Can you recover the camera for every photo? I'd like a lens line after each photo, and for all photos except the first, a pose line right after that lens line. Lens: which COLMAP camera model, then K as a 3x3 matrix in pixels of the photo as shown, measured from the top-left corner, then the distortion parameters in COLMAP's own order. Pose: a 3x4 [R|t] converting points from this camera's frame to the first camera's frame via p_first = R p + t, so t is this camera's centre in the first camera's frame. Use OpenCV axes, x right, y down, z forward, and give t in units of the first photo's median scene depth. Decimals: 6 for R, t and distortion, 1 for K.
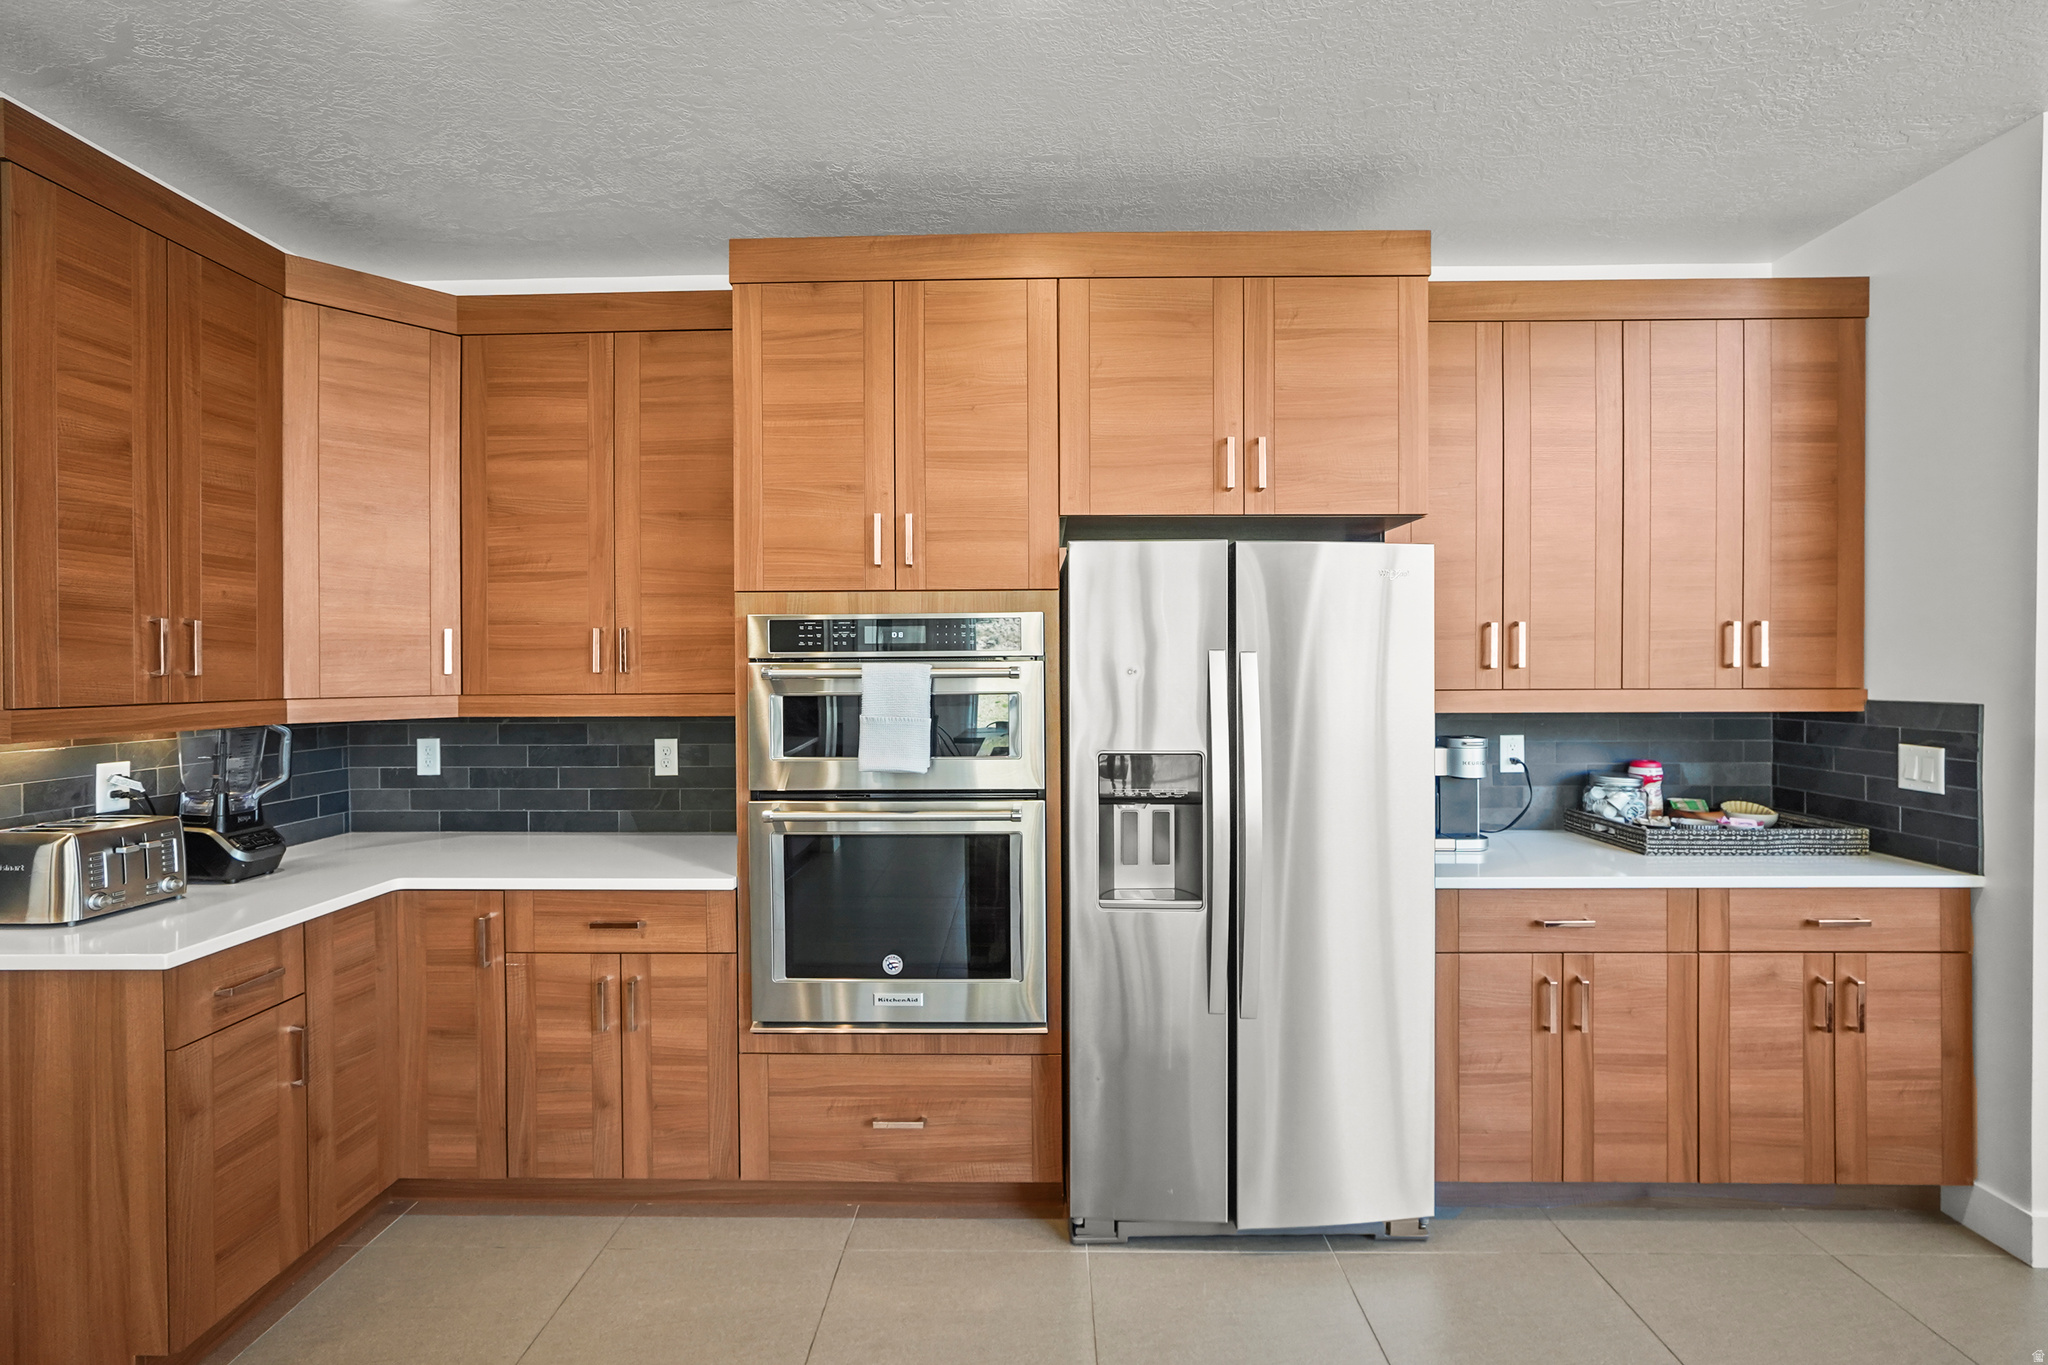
lens RADIAL K [[889.9, 0, 1032.4], [0, 889.9, 667.6], [0, 0, 1]] dist [-0.007766, 0.004015]
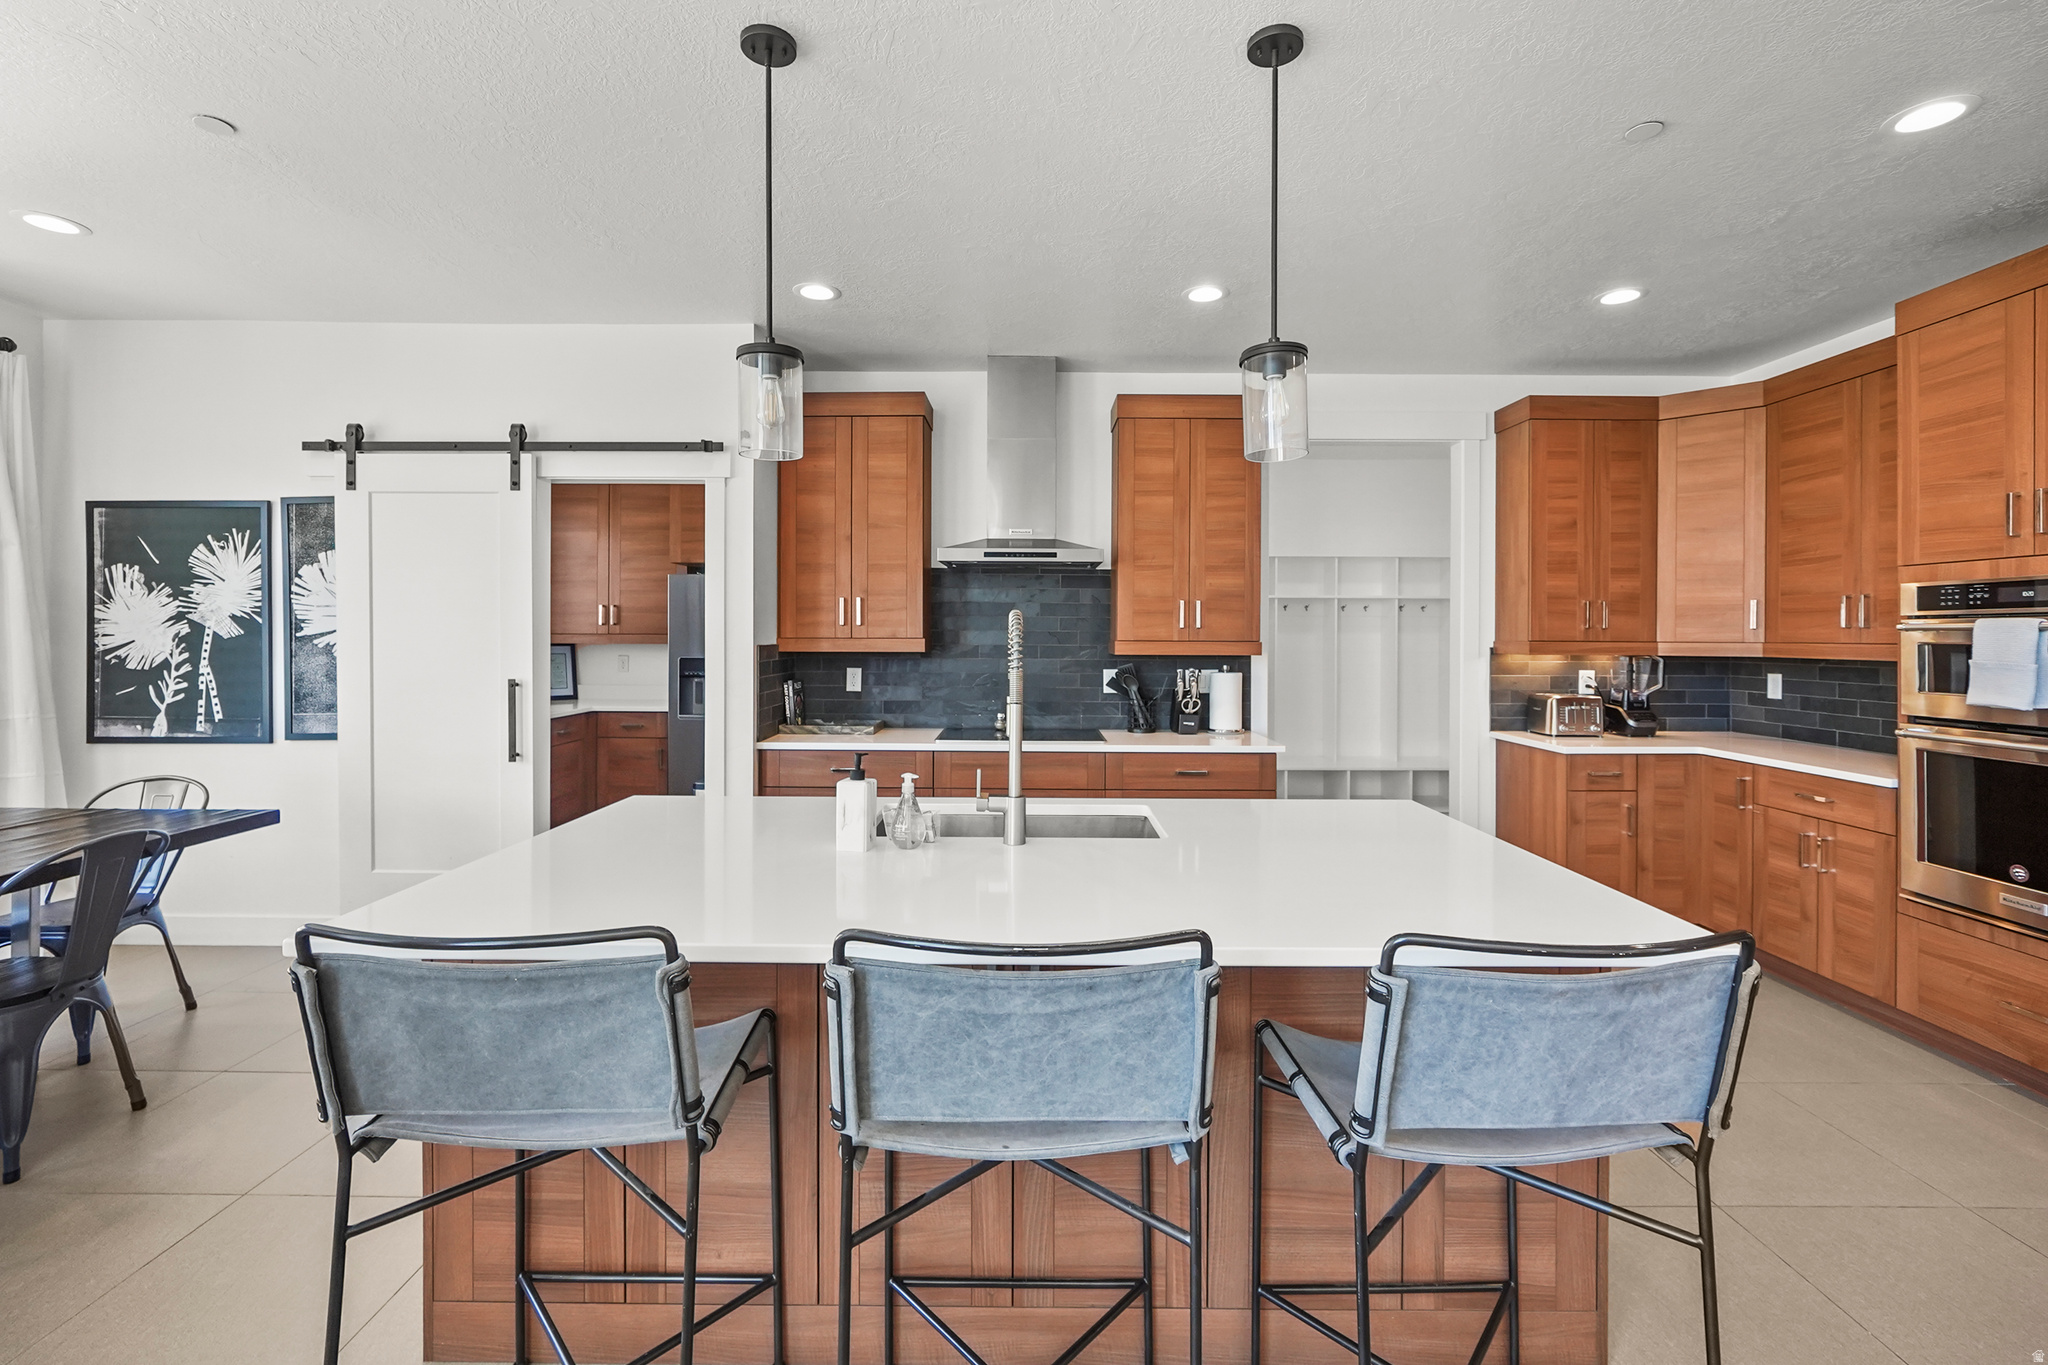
lens RADIAL K [[889.9, 0, 1030.8], [0, 889.9, 642.0], [0, 0, 1]] dist [-0.007766, 0.004015]
pose [[0.023731, 0.014785, -0.999609, 0.972025], [-0.003176, 0.999887, 0.014714, 0.013107], [0.999713, 0.002826, 0.023775, -0.336656]]
